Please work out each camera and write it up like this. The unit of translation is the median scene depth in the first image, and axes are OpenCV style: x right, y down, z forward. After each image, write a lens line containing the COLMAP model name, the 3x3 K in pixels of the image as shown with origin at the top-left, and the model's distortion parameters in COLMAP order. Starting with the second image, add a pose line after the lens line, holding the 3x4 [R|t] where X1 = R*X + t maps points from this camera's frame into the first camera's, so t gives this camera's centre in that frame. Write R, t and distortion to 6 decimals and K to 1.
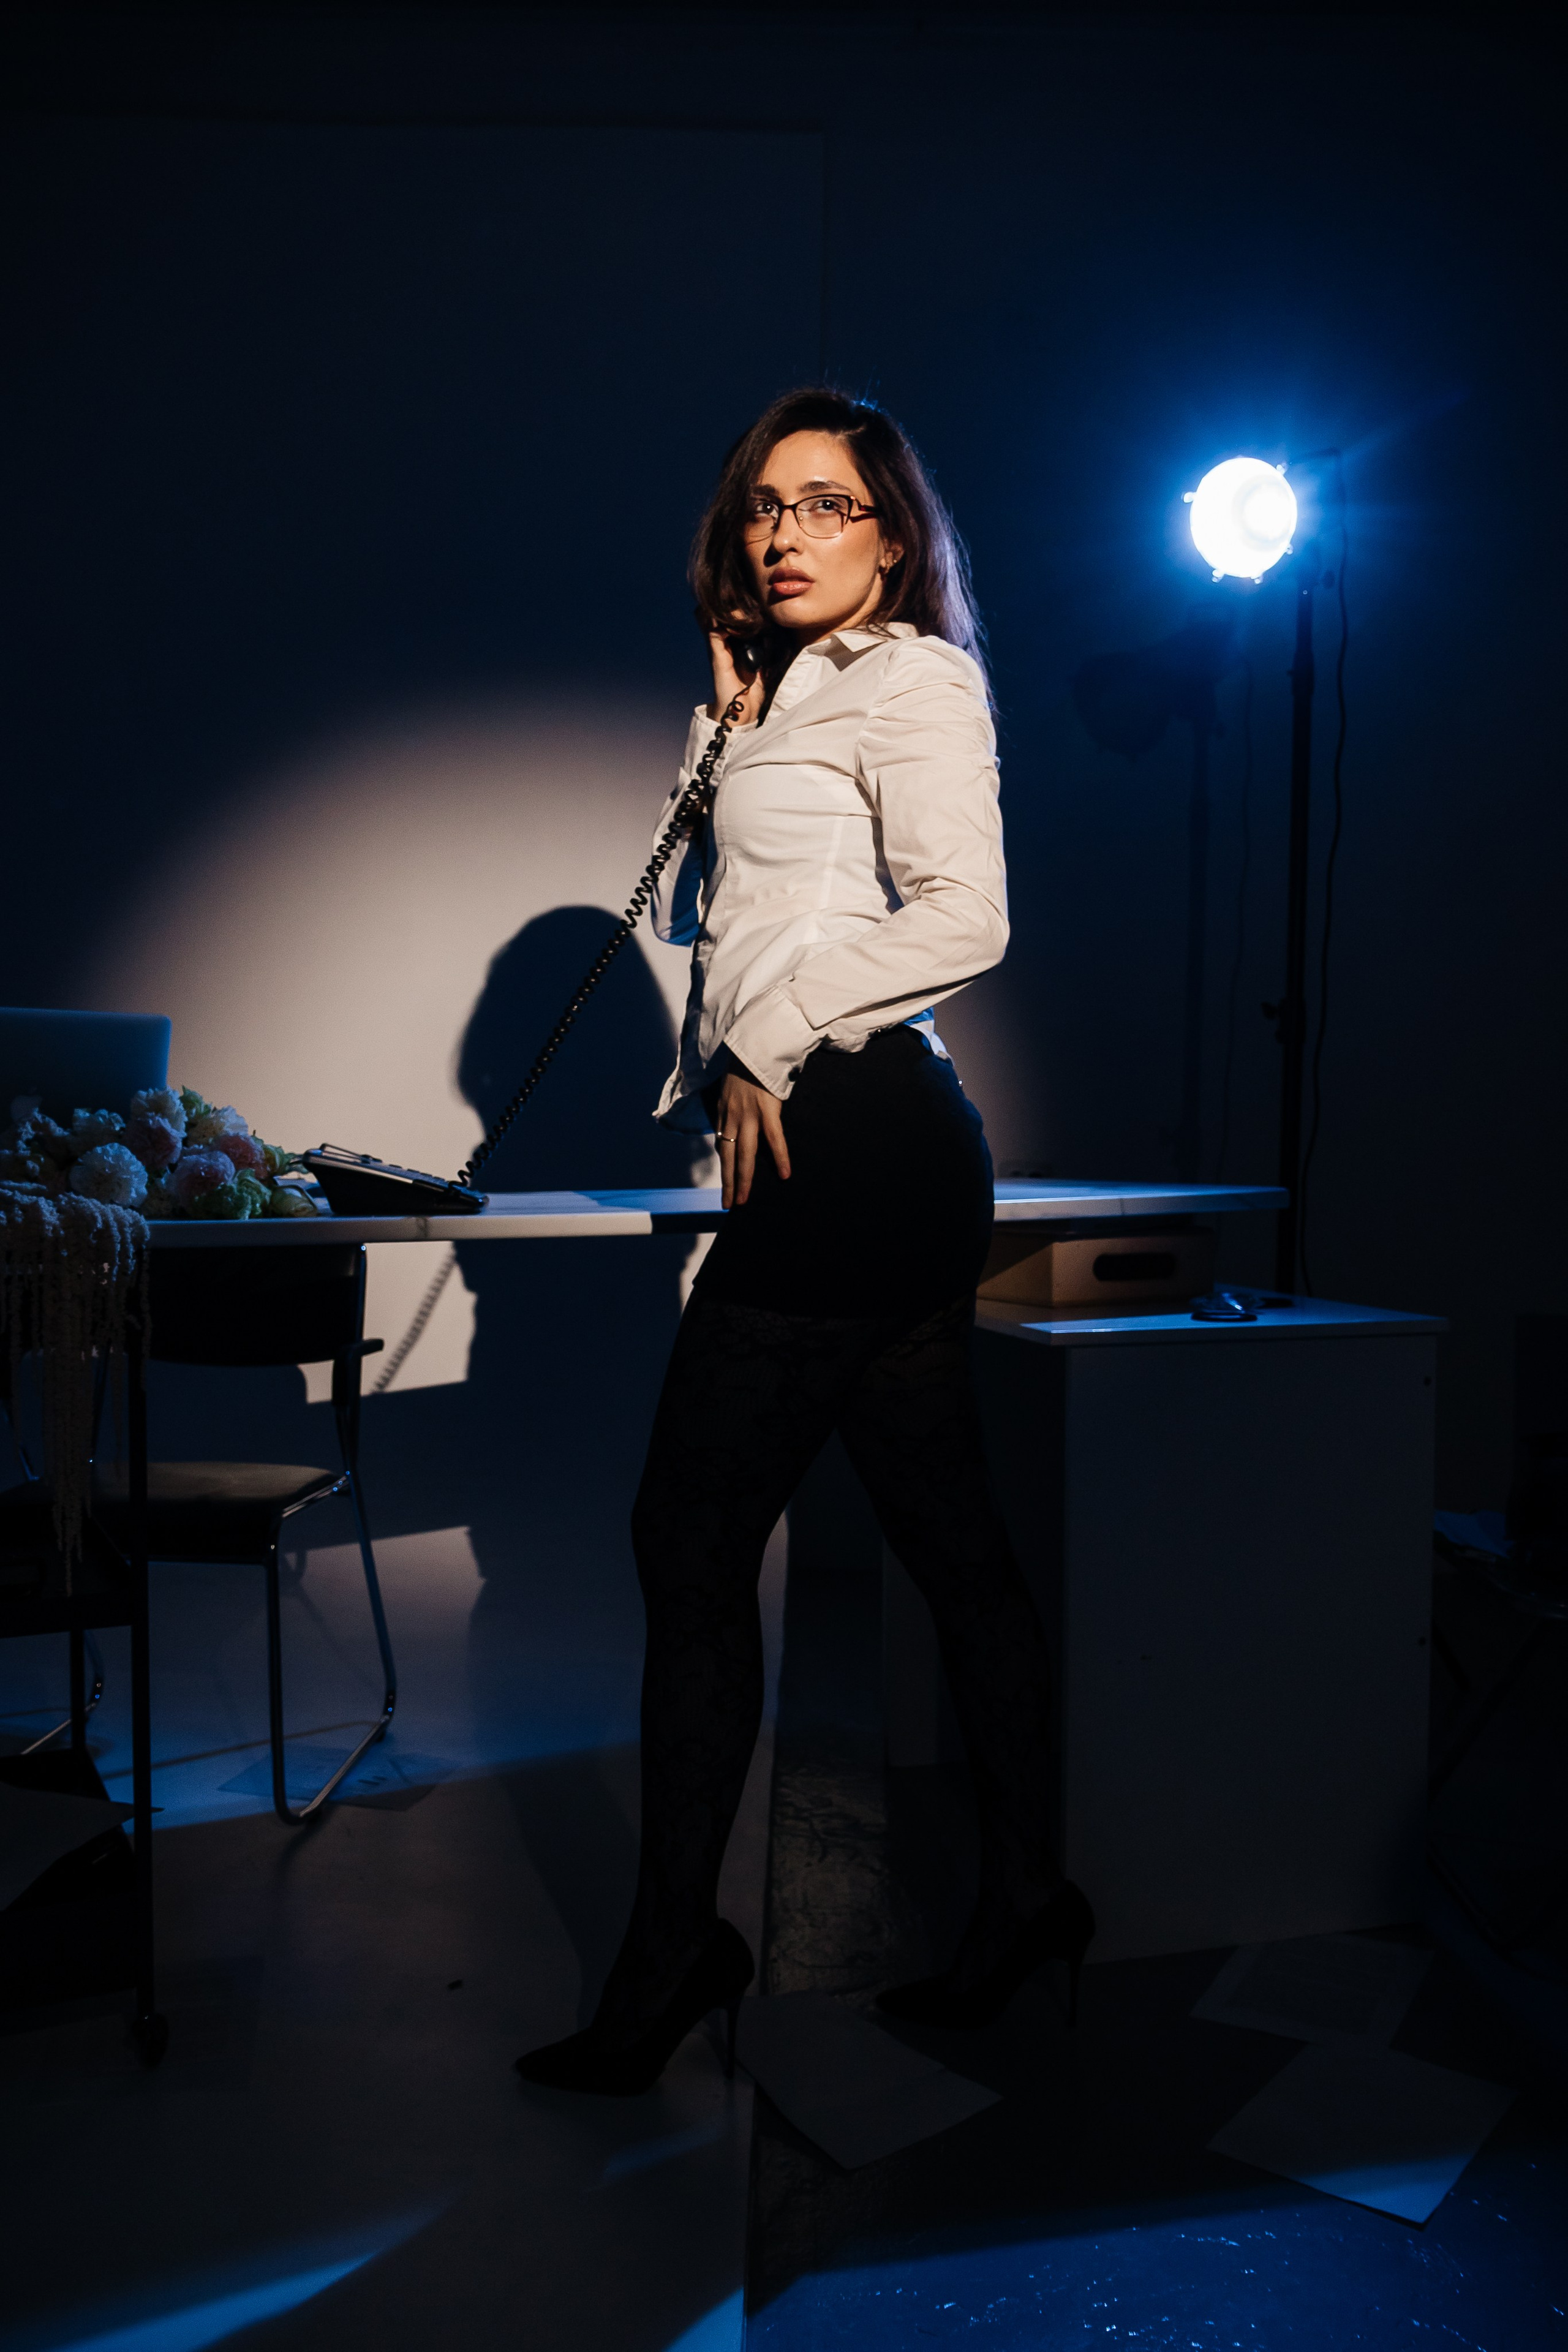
lens RADIAL K [[1783.4, 0, 763.0], [0, 1783.4, 1177.3], [0, 0, 1]] dist [-0.035684, 0.024875]
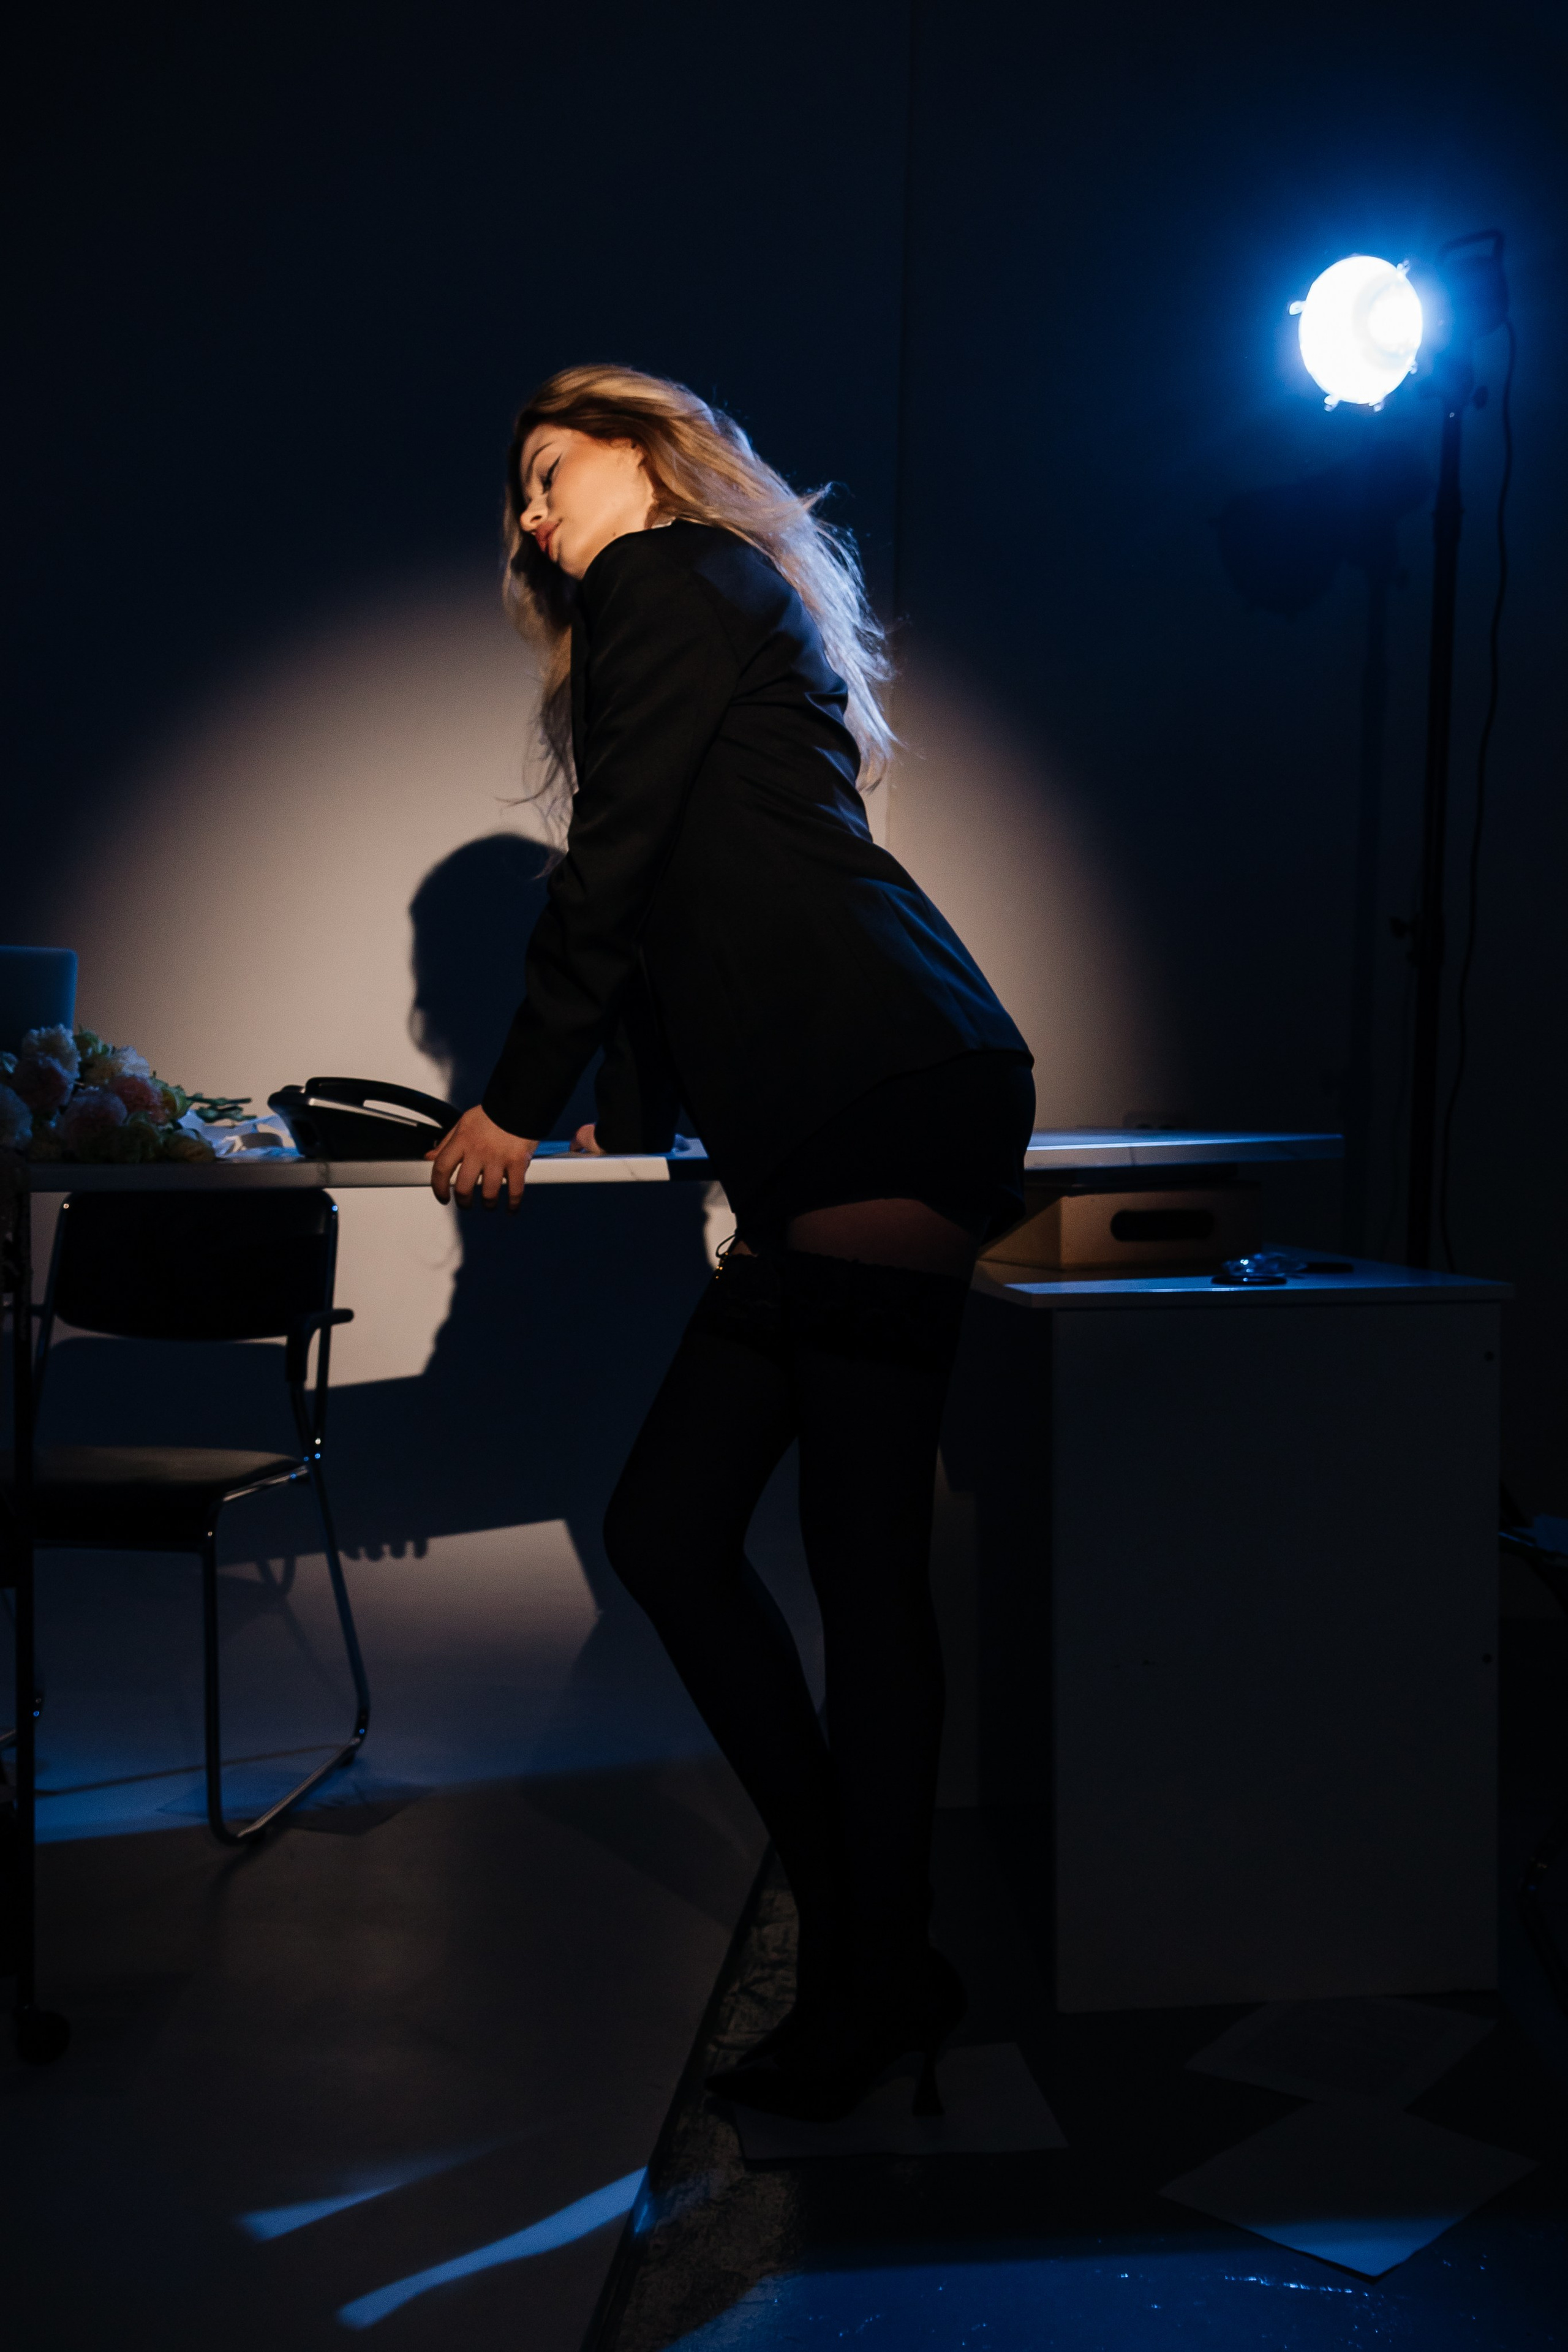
lens RADIAL K [[2299.5, 0, 748.1], [0, 2299.5, 1173.9], [0, 0, 1]] dist [0.075743, 0.000000]
pose [[0.994094, -0.001672, -0.108513, 0.163763], [0.002686, 0.999954, 0.009196, 0.018056], [0.108493, -0.009433, 0.994052, -0.188077]]
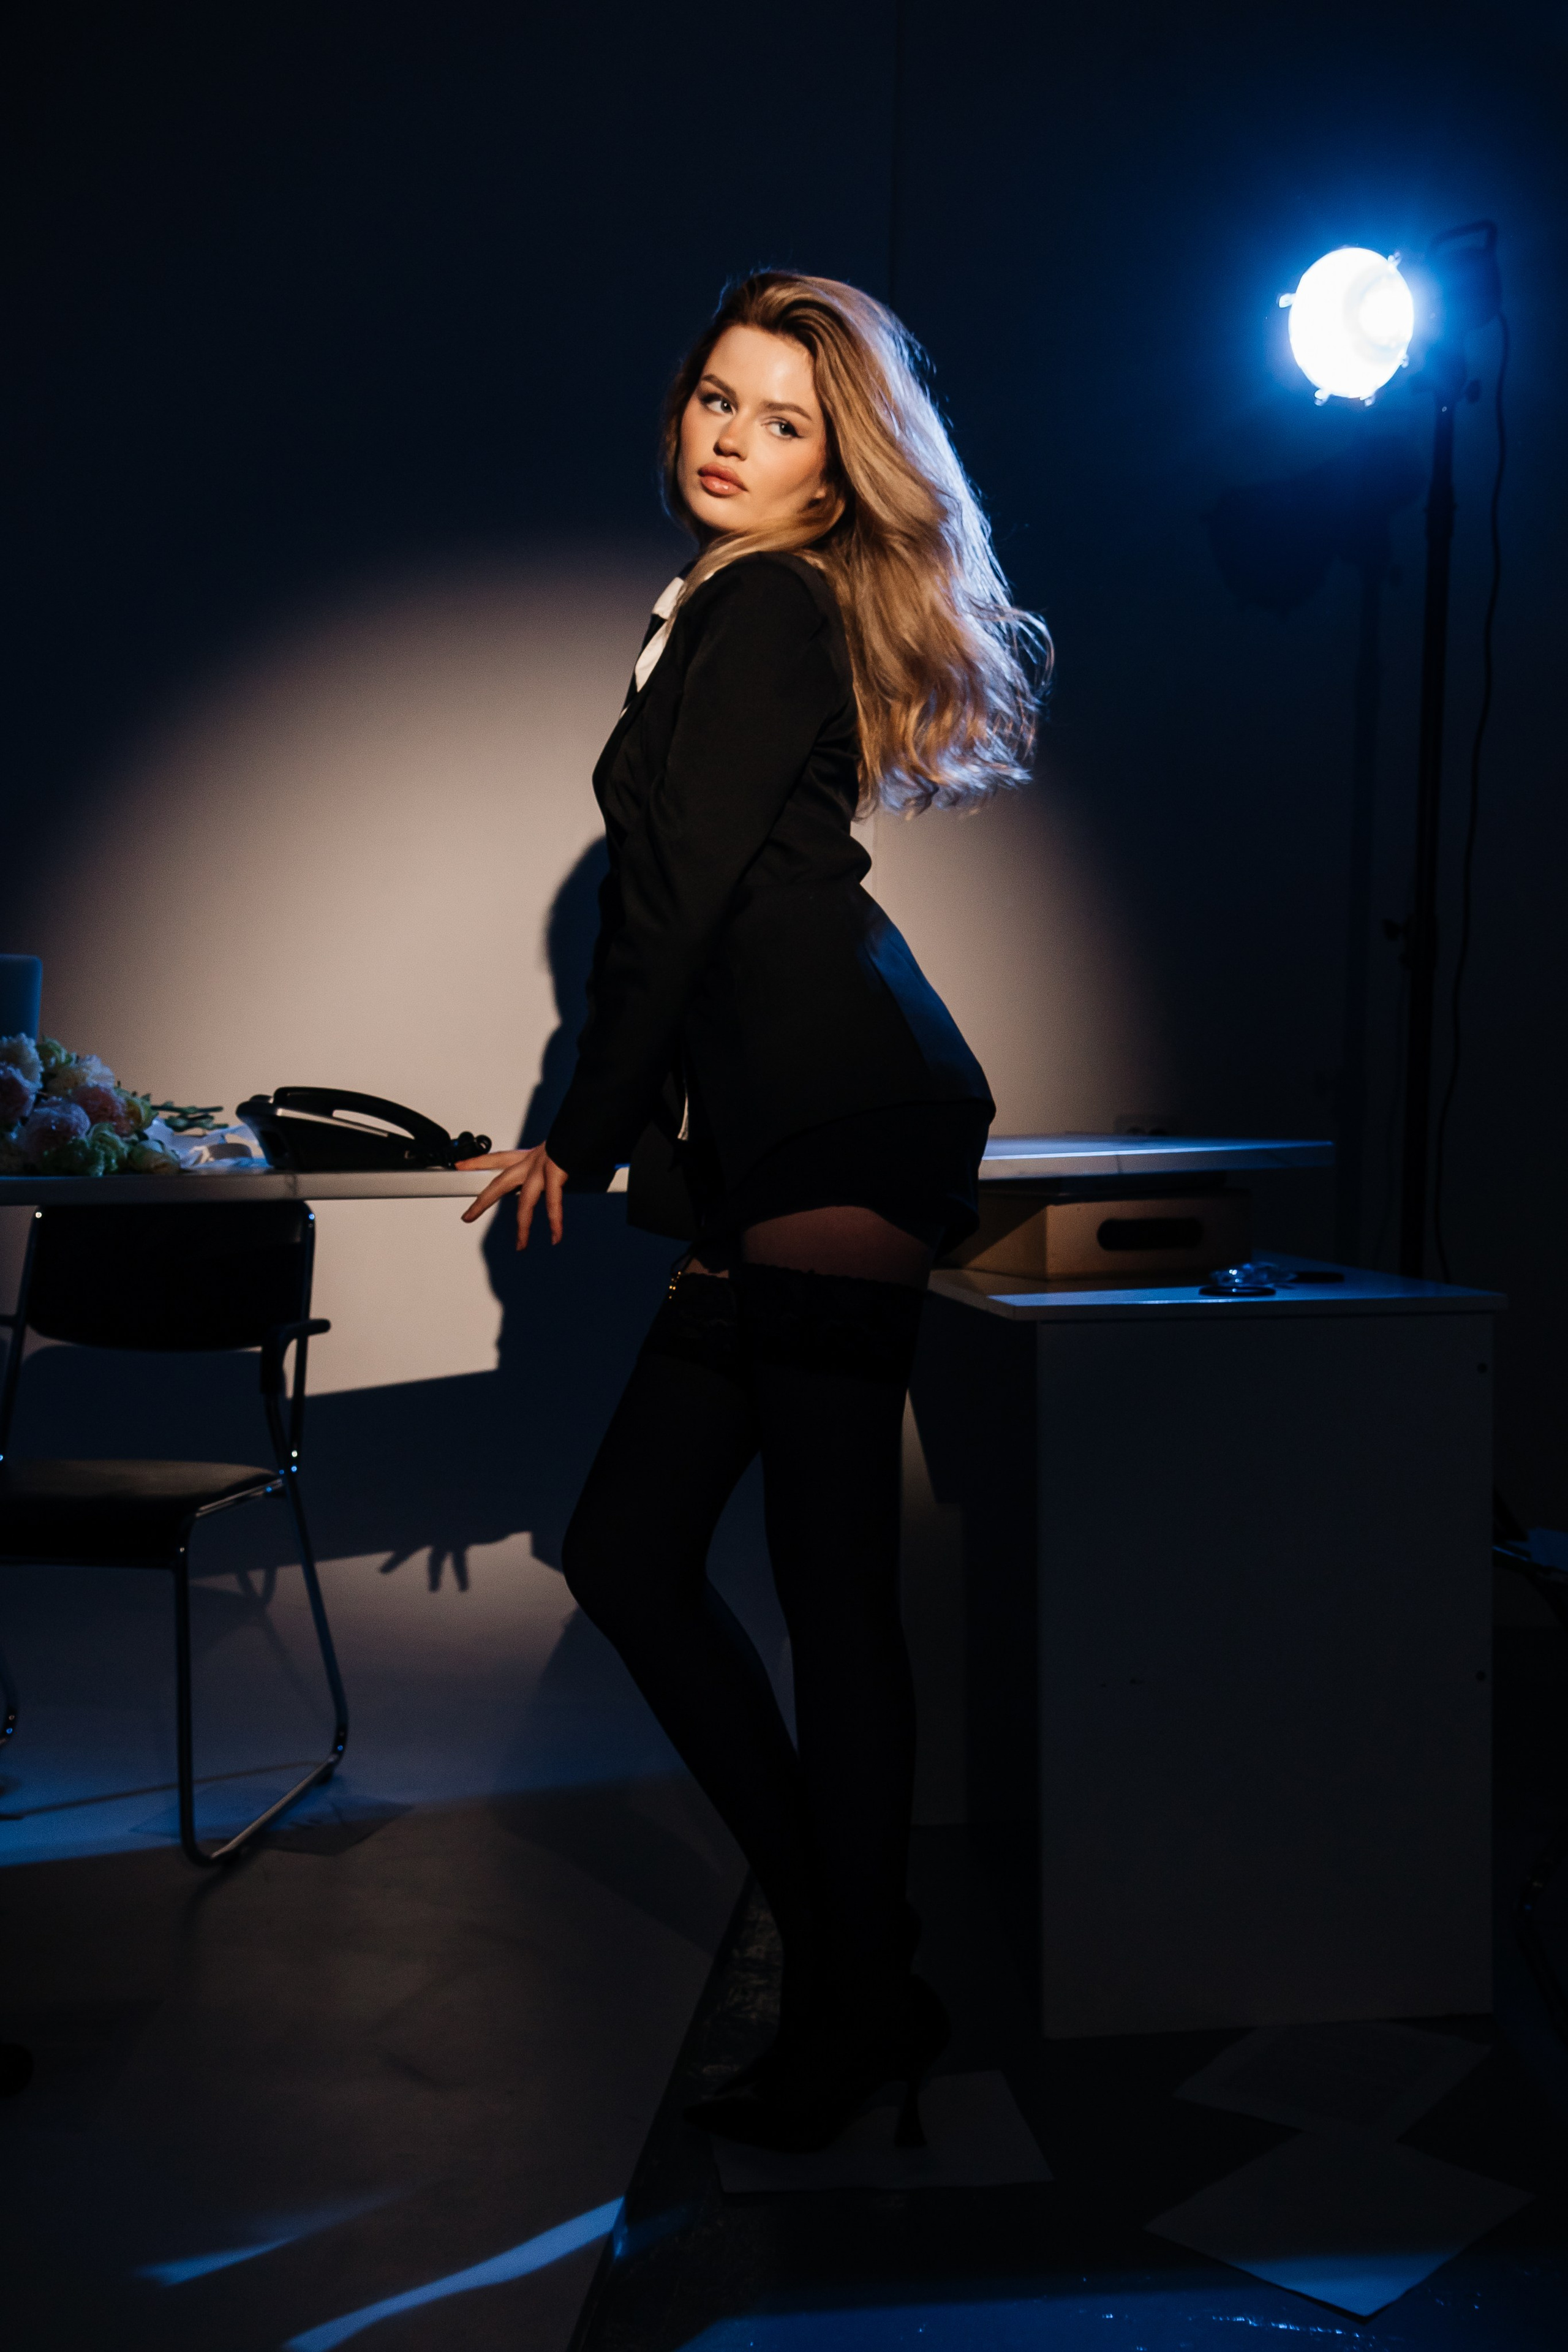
lens RADIAL K [[2299.5, 0, 745.8], [0, 2299.5, 1176.2], [0, 0, 1]] dist [0.075743, 0.000000]
pose [[0.994125, -0.003484, -0.108178, 0.171315], [0.004690, 0.999930, 0.010892, 0.011710], [0.108132, -0.011335, 0.994072, -0.161231]]
